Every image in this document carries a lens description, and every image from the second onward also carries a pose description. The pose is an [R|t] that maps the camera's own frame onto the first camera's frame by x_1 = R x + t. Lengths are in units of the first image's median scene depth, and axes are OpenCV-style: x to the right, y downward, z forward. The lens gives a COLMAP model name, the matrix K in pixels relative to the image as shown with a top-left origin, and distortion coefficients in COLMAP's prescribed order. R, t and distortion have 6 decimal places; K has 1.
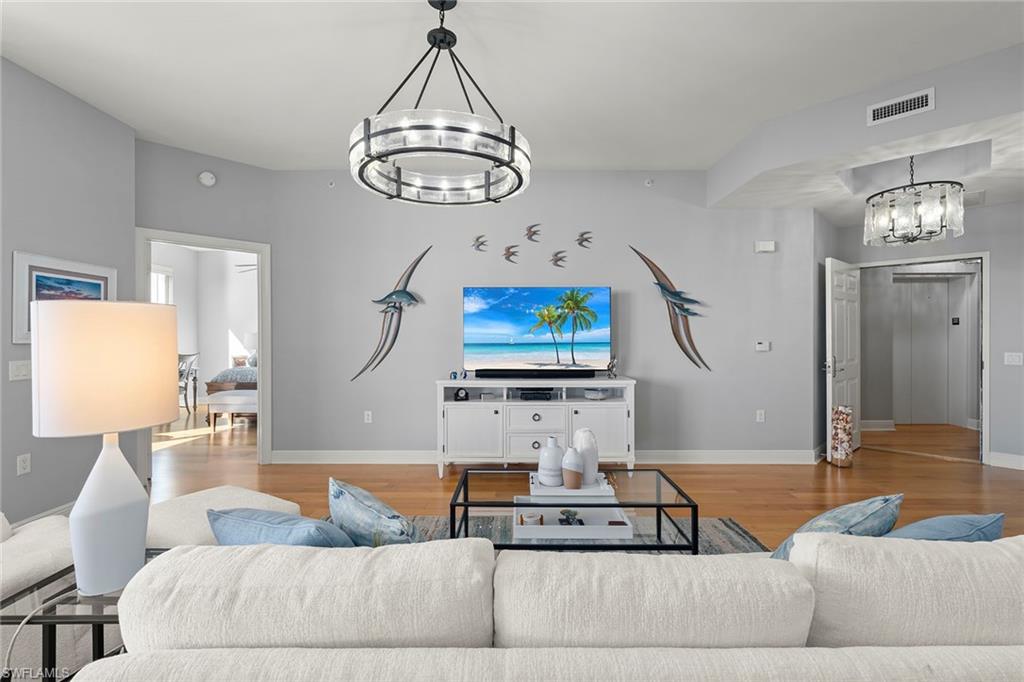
lens RADIAL K [[471.3, 0, 512.8], [0, 471.3, 339.9], [0, 0, 1]] dist [0.001108, 0.000050]
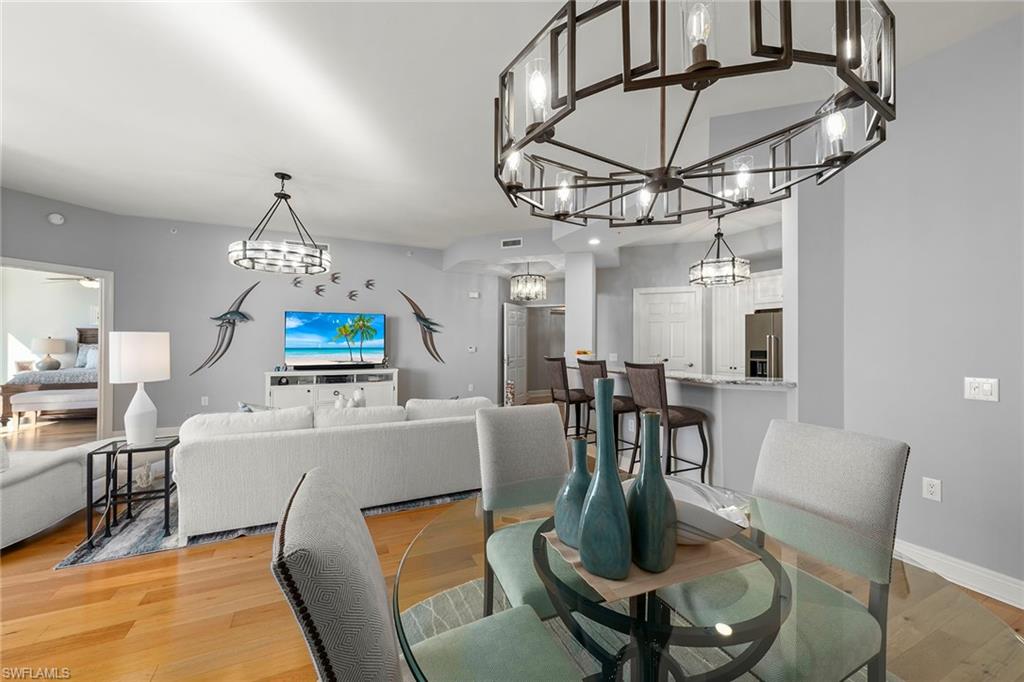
lens RADIAL K [[409.7, 0, 516.5], [0, 409.7, 339.7], [0, 0, 1]] dist [0.000611, -0.000251]
pose [[0.902702, 0.007886, 0.430195, 0.001592], [-0.002300, 0.999906, -0.013502, -0.003266], [-0.430261, 0.011199, 0.902635, -0.524724]]
